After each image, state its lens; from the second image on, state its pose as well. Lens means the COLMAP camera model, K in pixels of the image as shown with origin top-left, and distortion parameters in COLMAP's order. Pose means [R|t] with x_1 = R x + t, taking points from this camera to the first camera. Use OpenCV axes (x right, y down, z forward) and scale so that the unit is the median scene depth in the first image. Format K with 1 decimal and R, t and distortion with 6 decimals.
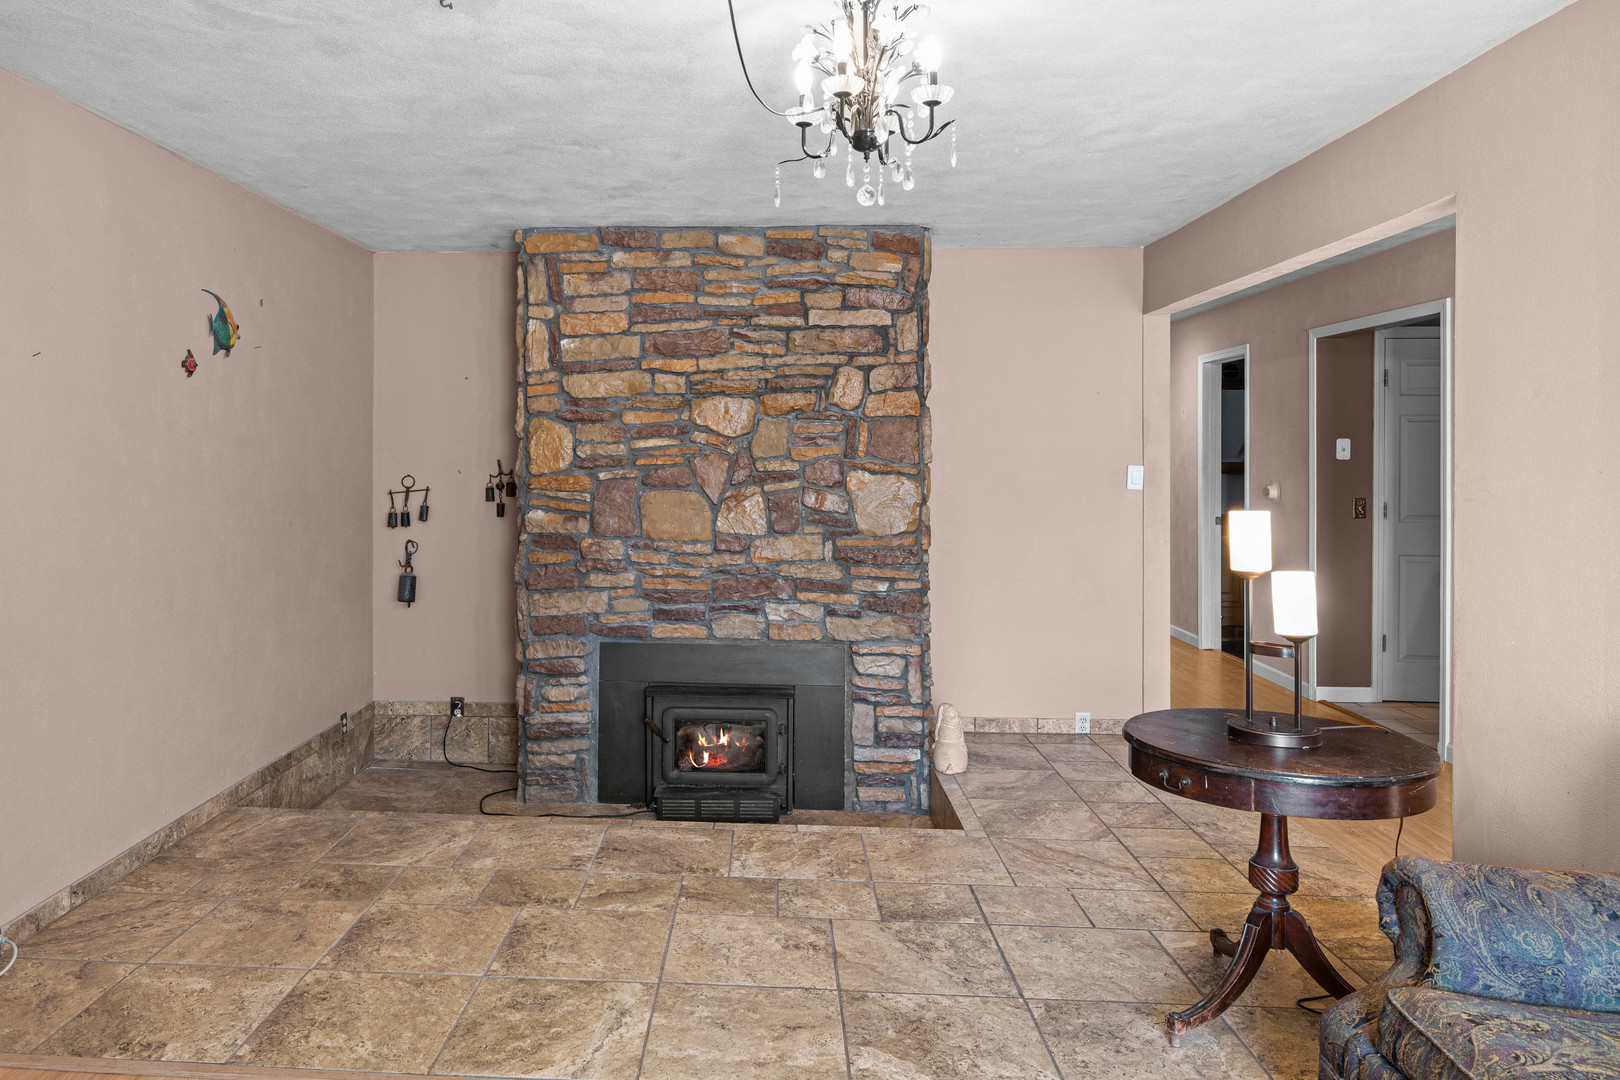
lens RADIAL K [[1119.4, 0, 696.1], [0, 1119.4, 459.0], [0, 0, 1]] dist [0.004501, -0.000133]
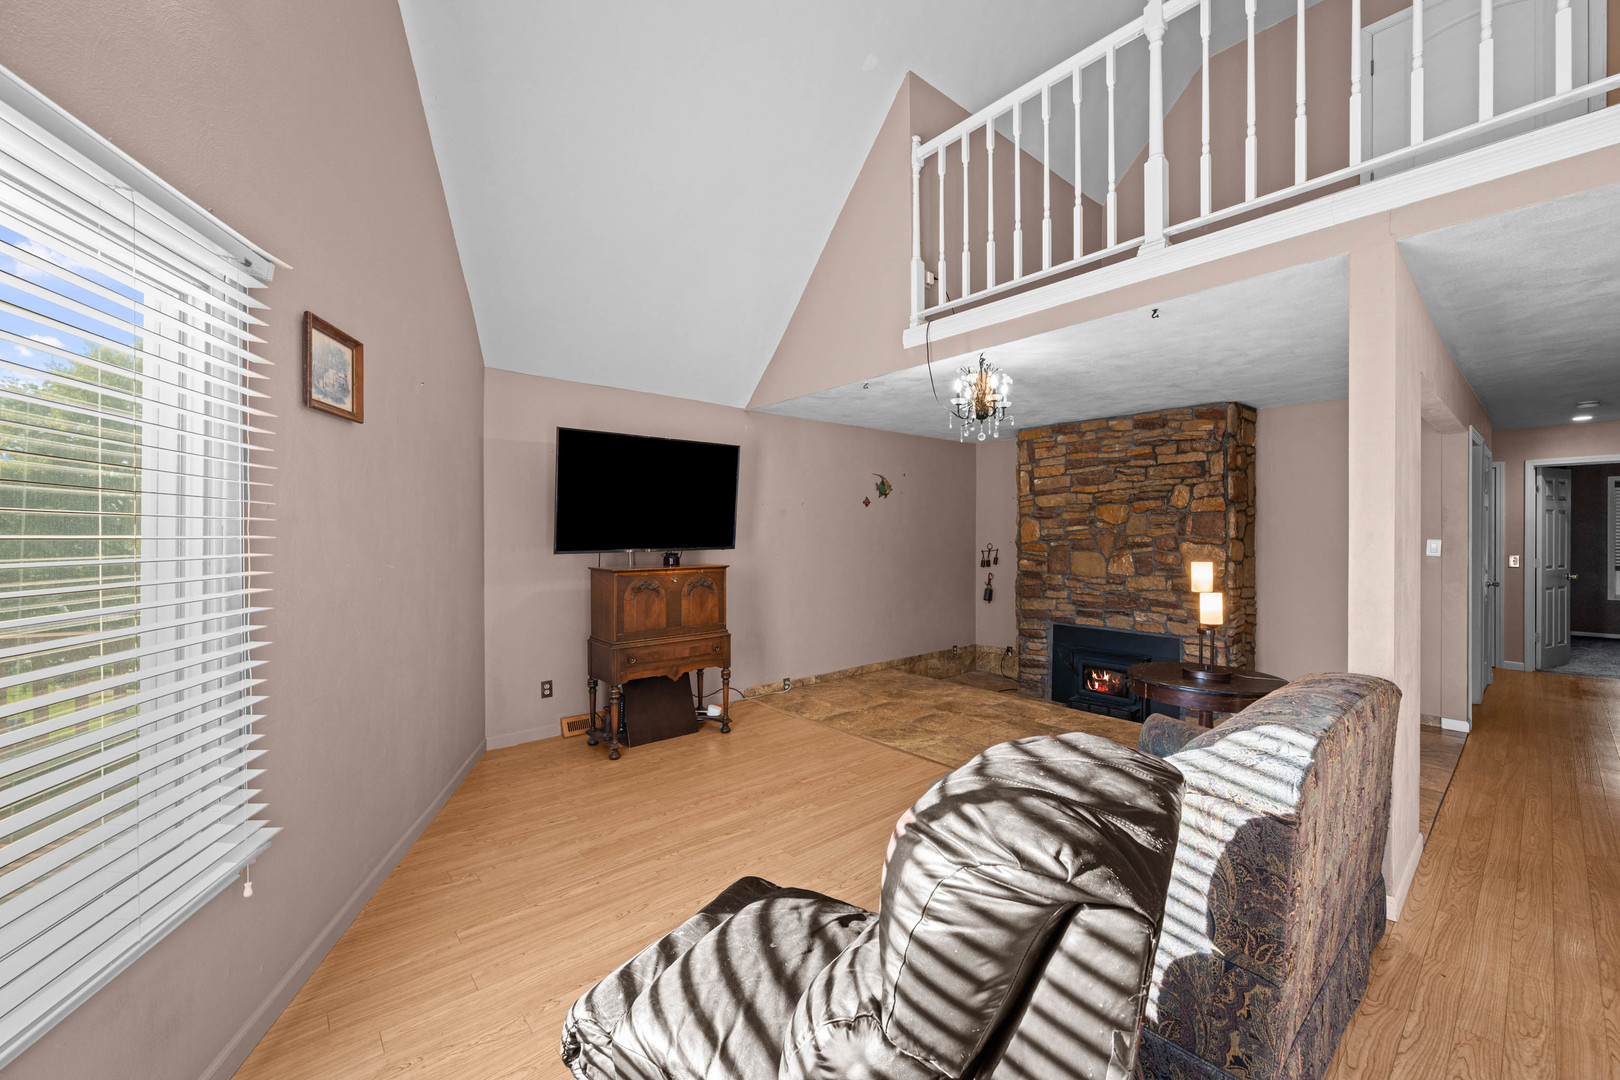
lens RADIAL K [[650.8, 0, 805.7], [0, 650.8, 538.1], [0, 0, 1]] dist [0.000603, 0.000021]
pose [[0.698259, -0.000433, -0.715845, 0.466043], [0.003769, 0.999988, 0.003071, -0.001379], [0.715835, -0.004842, 0.698253, -0.175941]]
